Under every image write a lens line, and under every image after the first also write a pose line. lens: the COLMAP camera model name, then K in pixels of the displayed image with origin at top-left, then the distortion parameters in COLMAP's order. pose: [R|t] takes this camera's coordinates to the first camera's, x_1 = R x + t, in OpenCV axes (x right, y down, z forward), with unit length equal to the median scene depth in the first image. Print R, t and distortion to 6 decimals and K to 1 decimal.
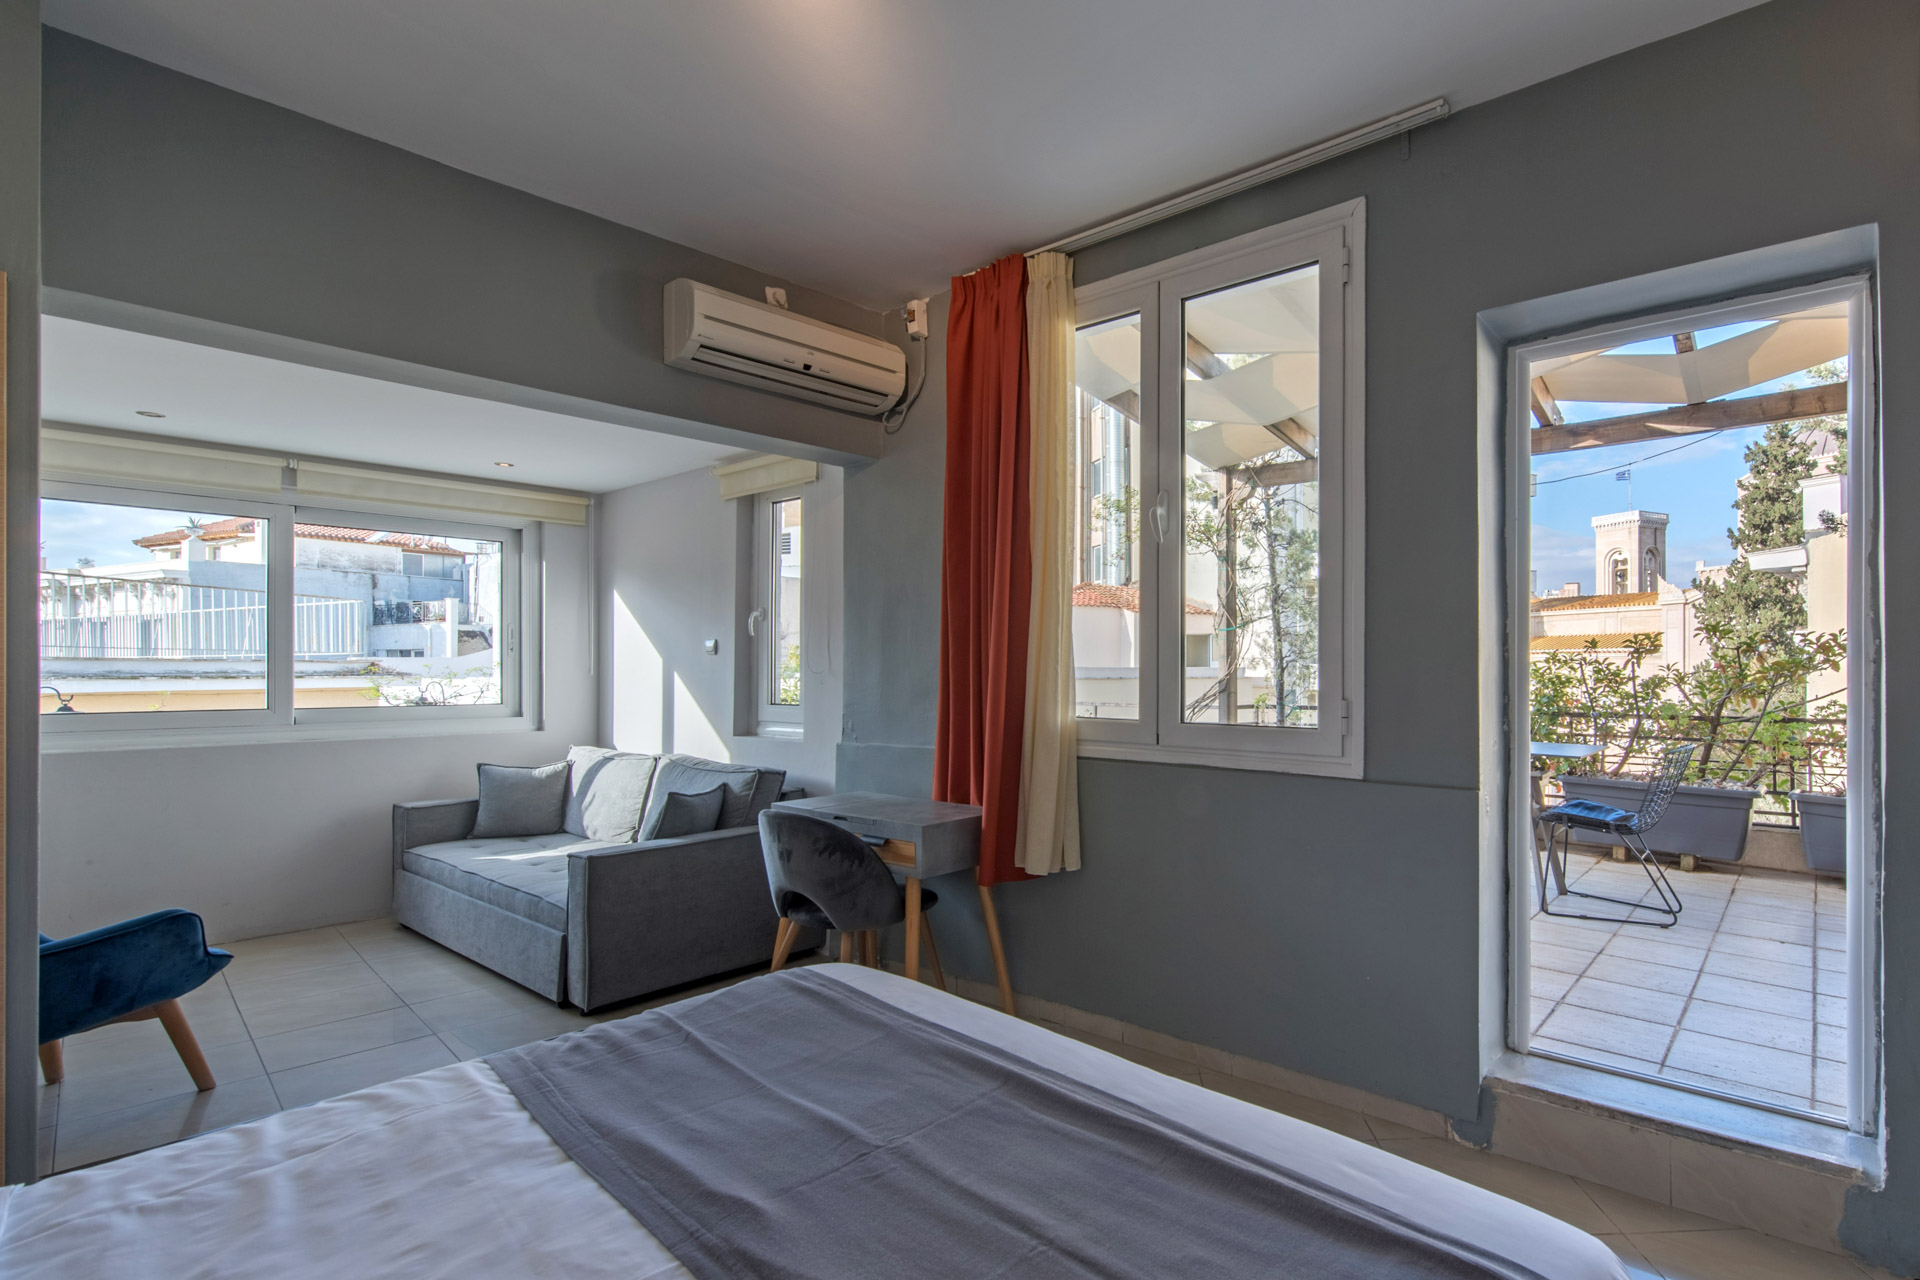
lens RADIAL K [[894.3, 0, 990.9], [0, 894.3, 669.7], [0, 0, 1]] dist [-0.004260, -0.001350]
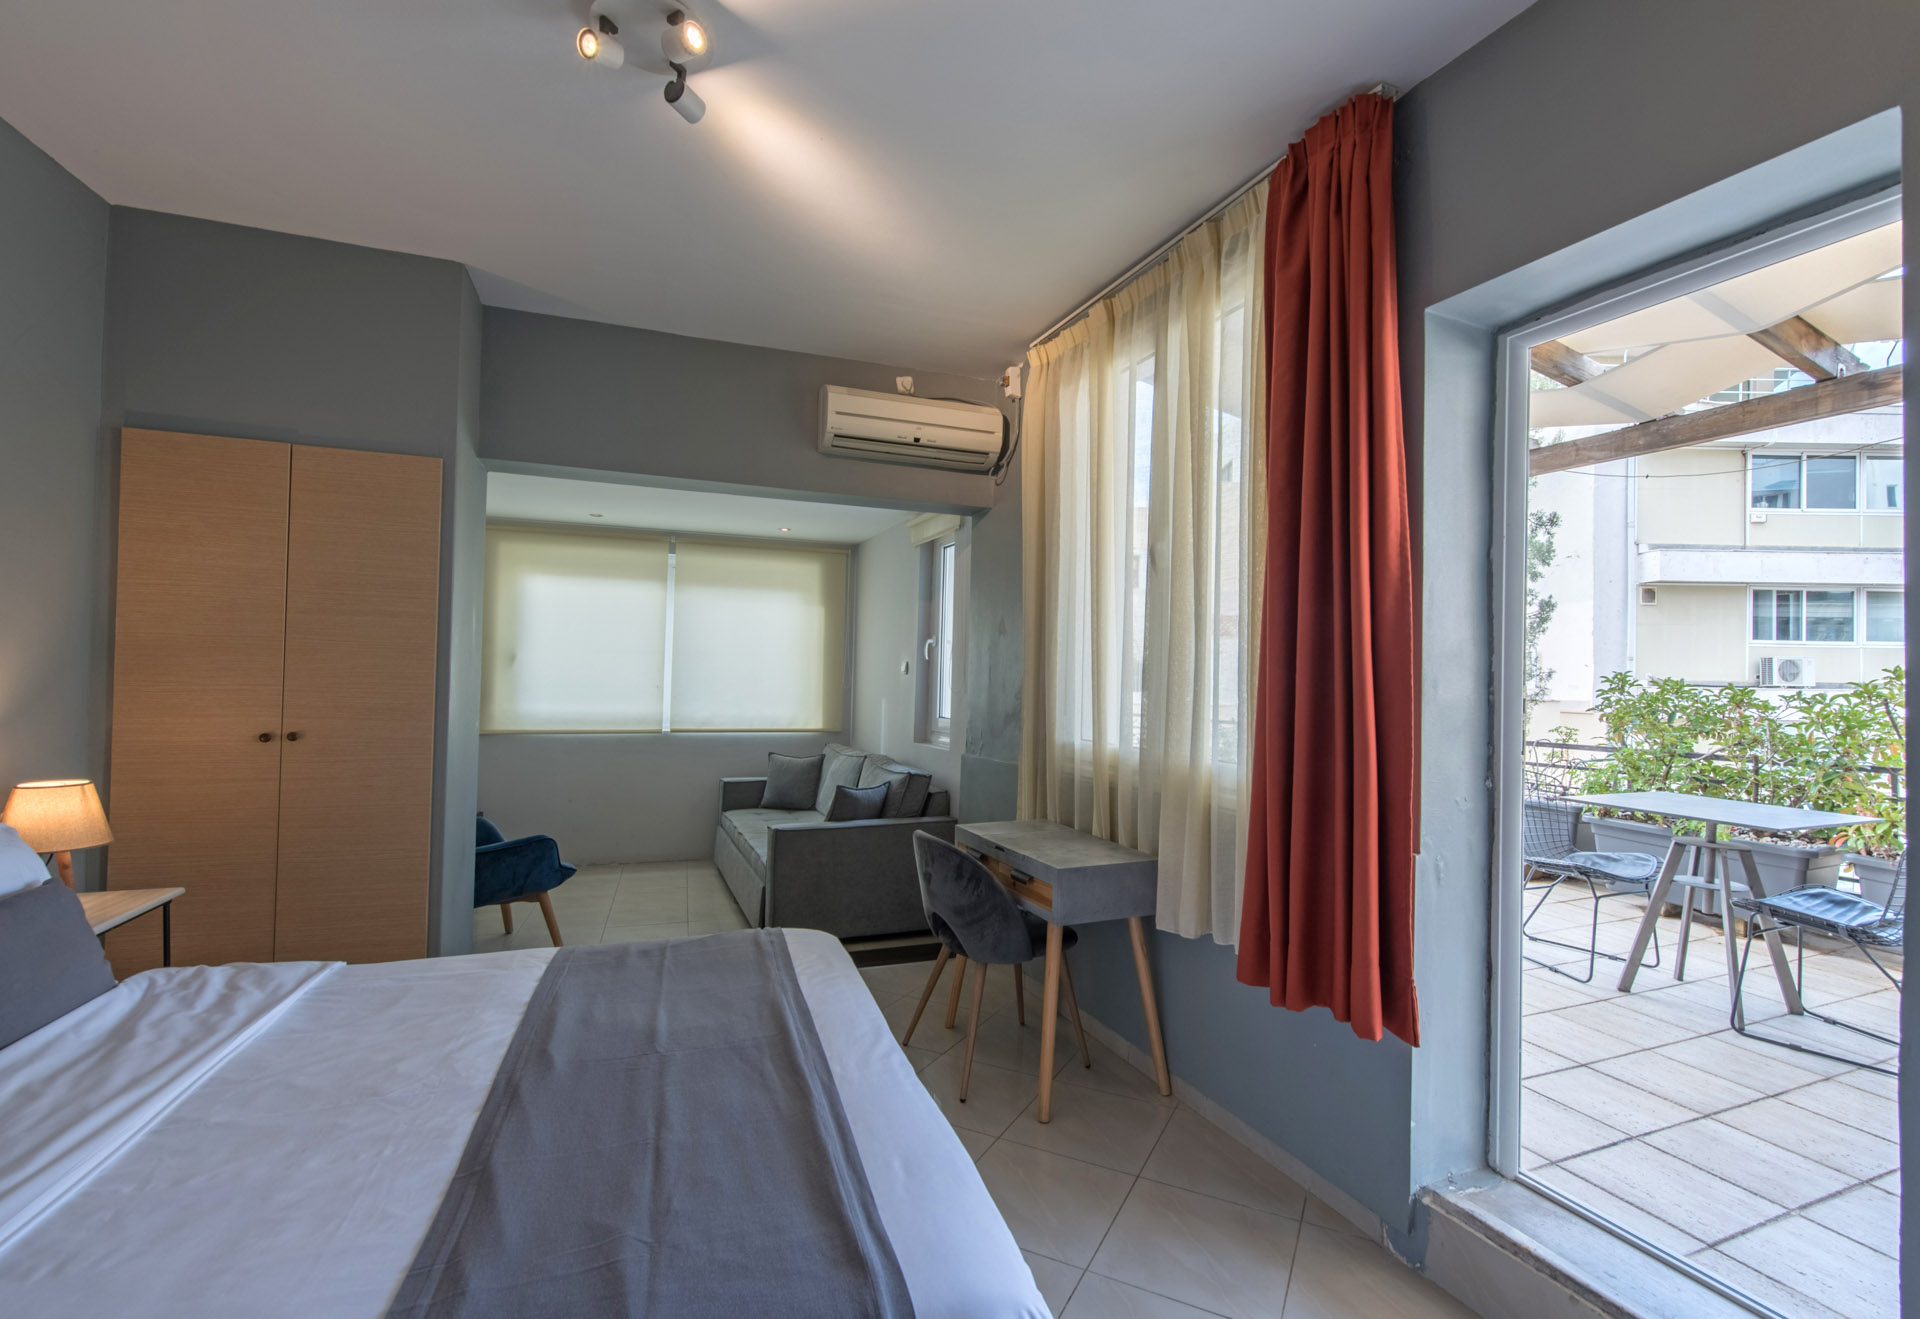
lens RADIAL K [[855.0, 0, 952.8], [0, 855.0, 653.3], [0, 0, 1]] dist [-0.006598, 0.000620]
pose [[0.865335, -0.000699, -0.501194, 0.432792], [-0.012033, 0.999682, -0.022169, -0.026780], [0.501050, 0.025215, 0.865051, 0.034837]]
